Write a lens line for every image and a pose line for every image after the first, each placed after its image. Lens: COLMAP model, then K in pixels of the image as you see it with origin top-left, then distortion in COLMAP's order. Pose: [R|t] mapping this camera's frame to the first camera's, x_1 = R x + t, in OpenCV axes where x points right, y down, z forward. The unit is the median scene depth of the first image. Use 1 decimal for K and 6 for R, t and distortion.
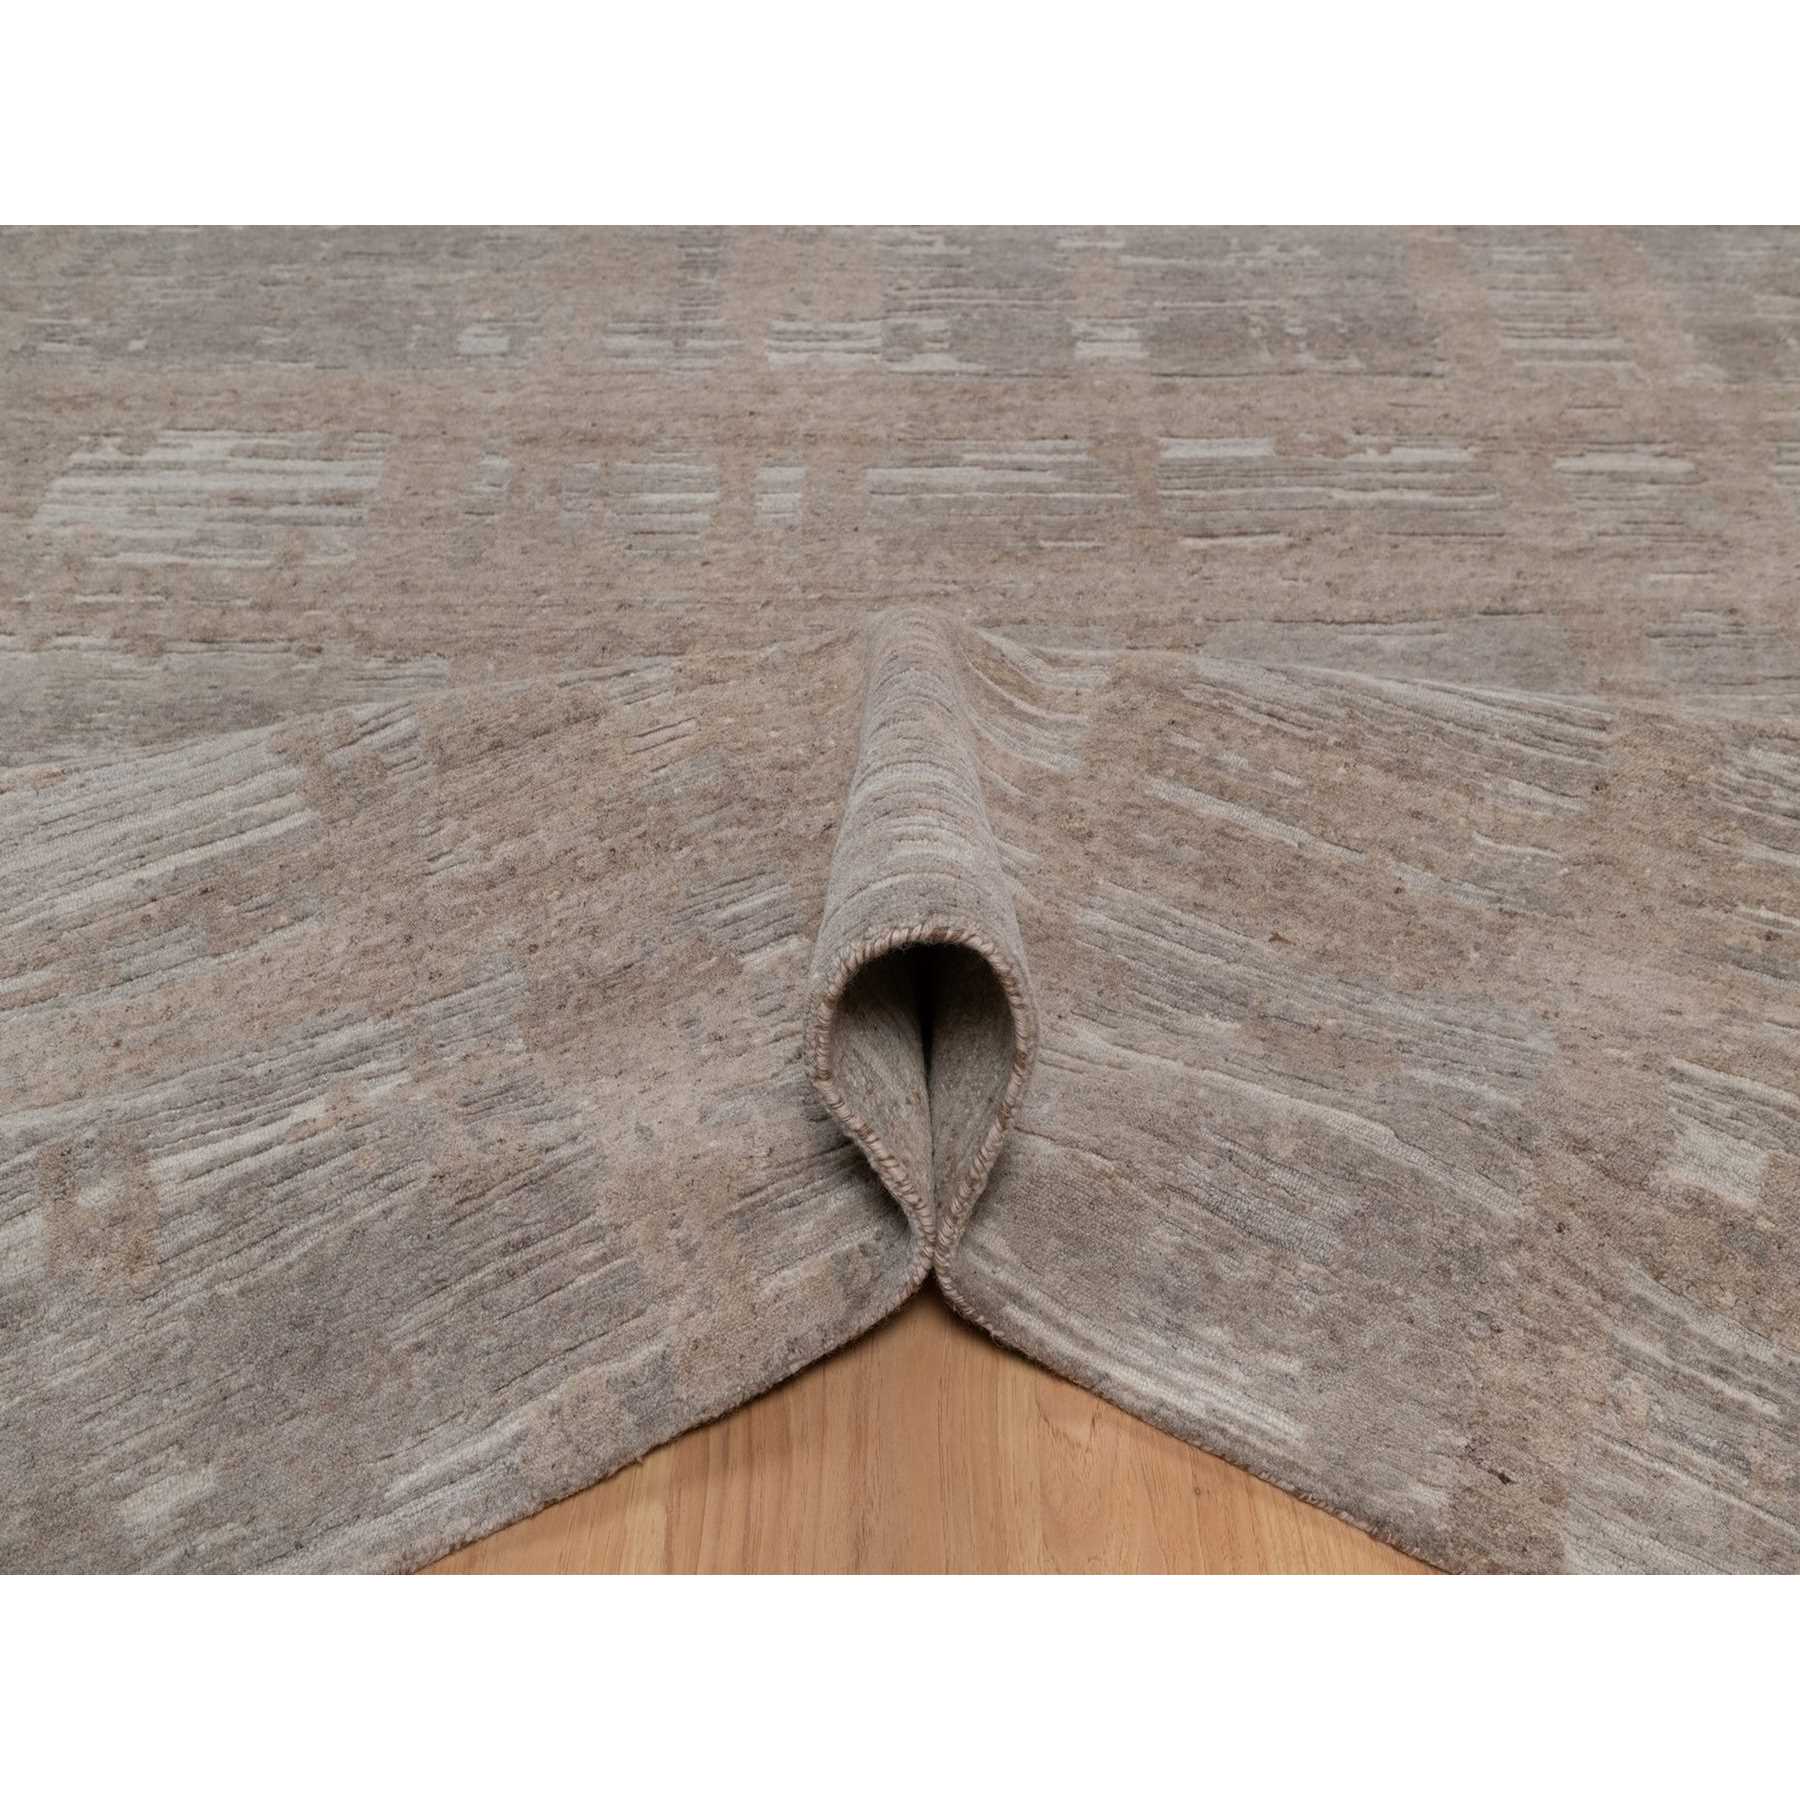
lens RADIAL K [[1850.8, 0, 900.0], [0, 1850.8, 900.0], [0, 0, 1]] dist [0.002674, -0.009069]
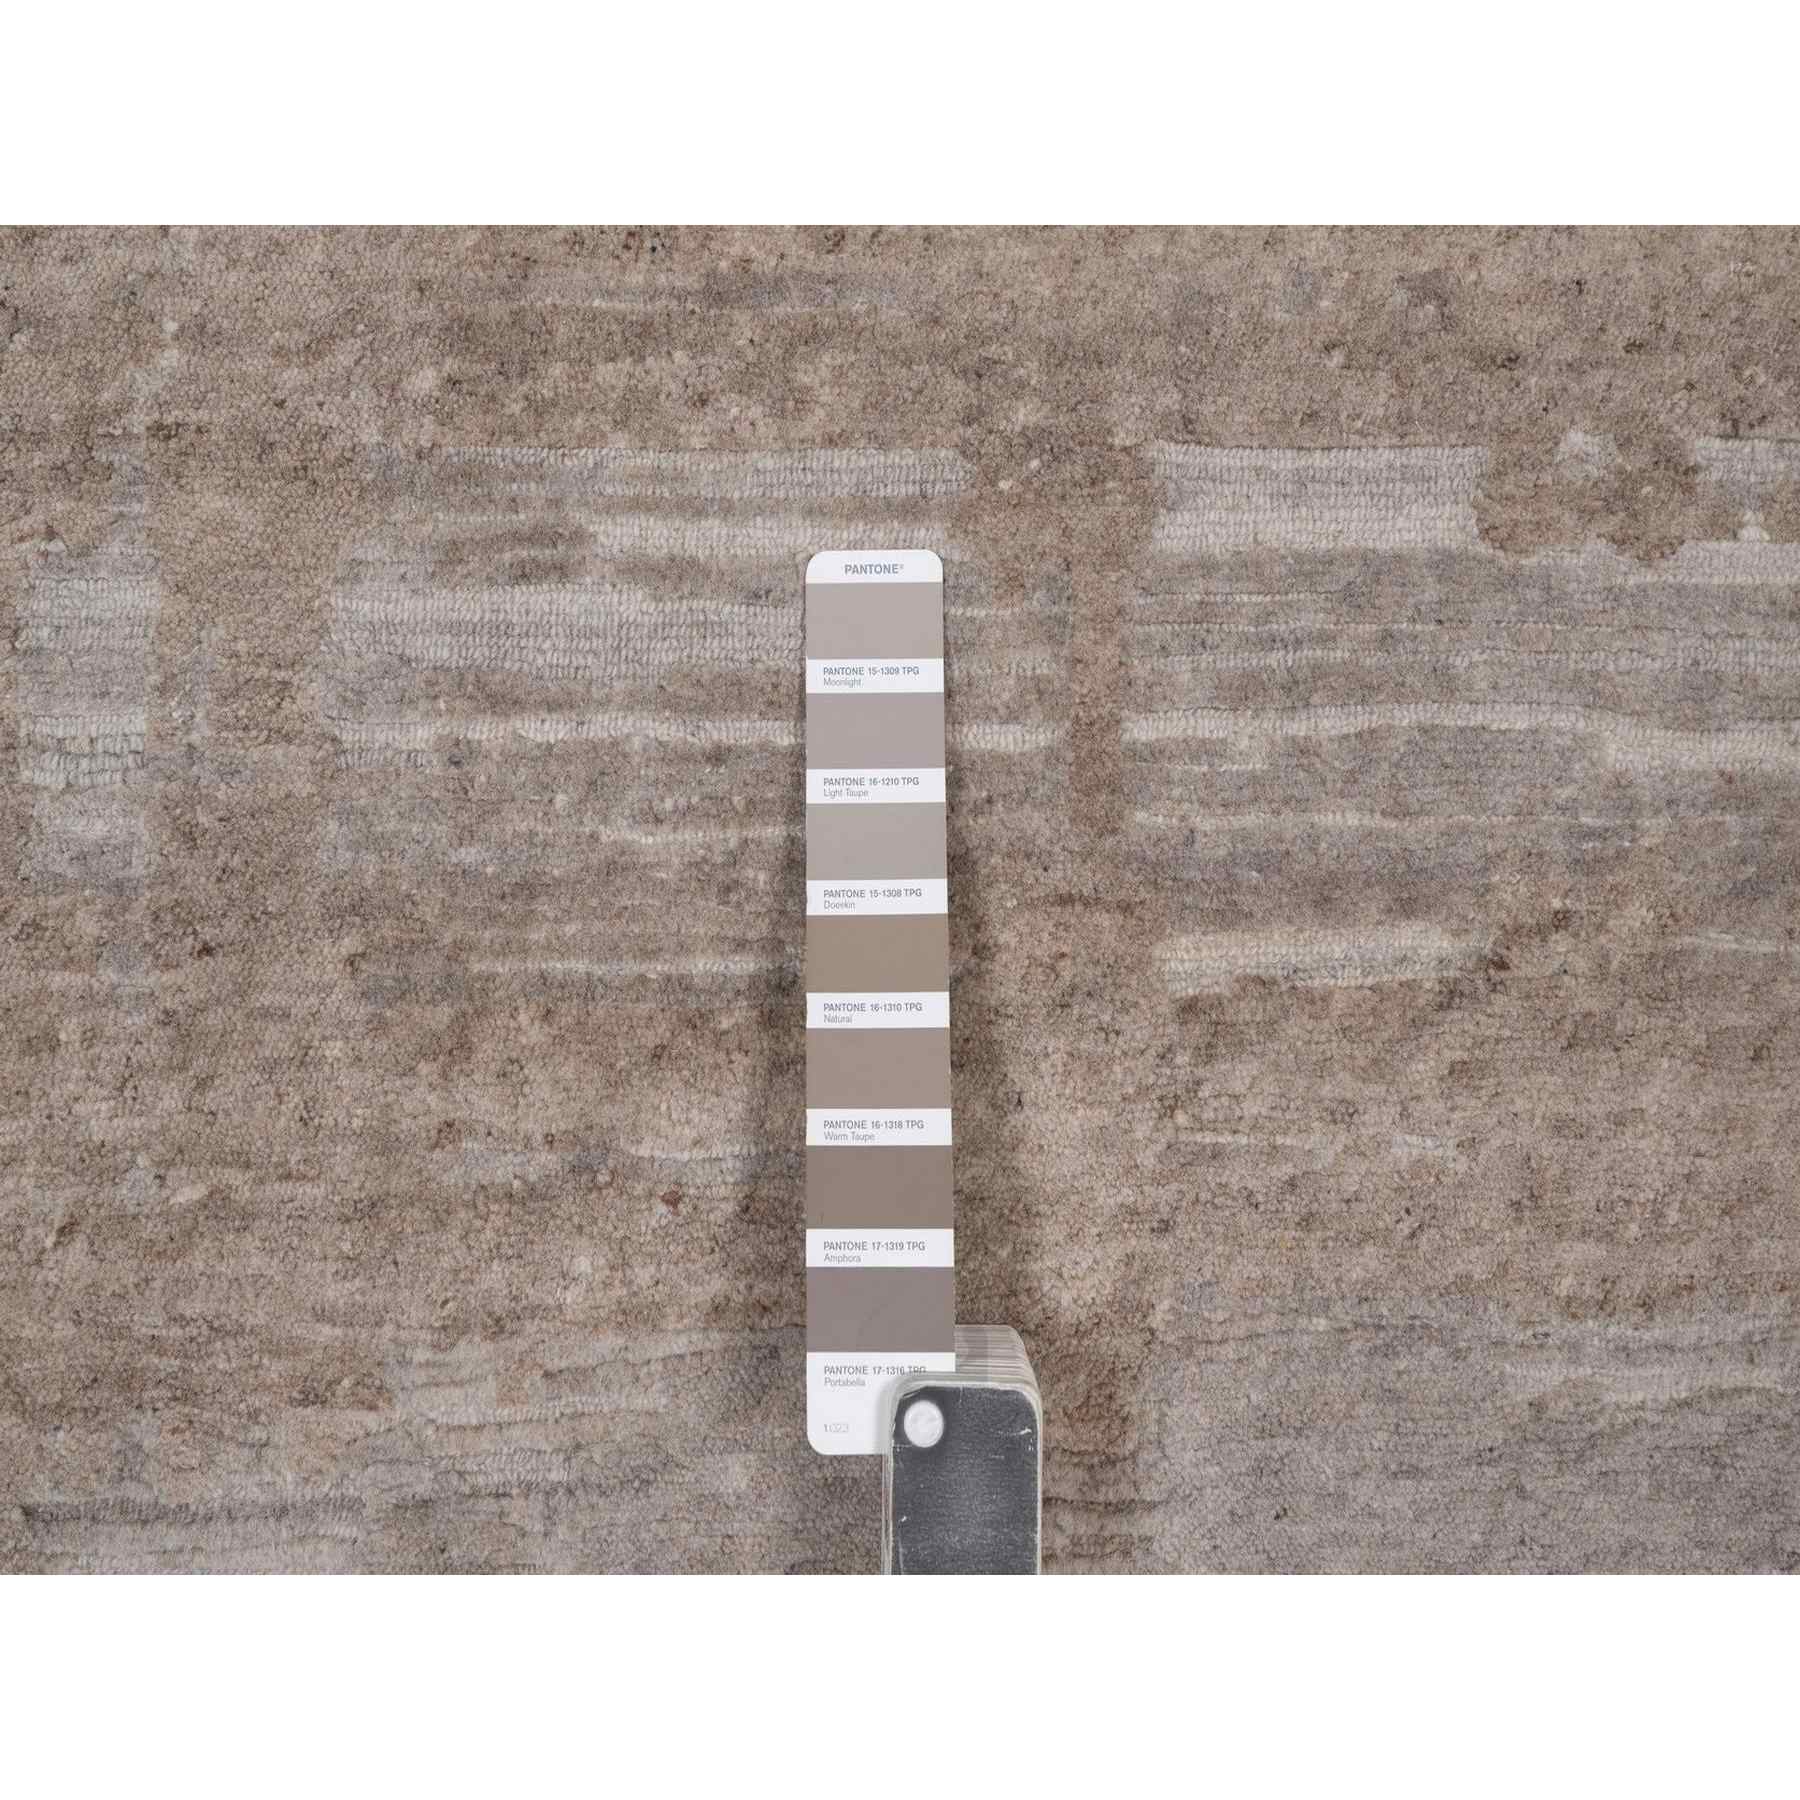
lens RADIAL K [[1850.8, 0, 900.0], [0, 1850.8, 900.0], [0, 0, 1]] dist [0.002674, -0.009069]
pose [[0.999854, 0.012219, -0.011955, 0.100659], [-0.000359, 0.714174, 0.699968, -0.451939], [0.017091, -0.699862, 0.714074, 0.720029]]
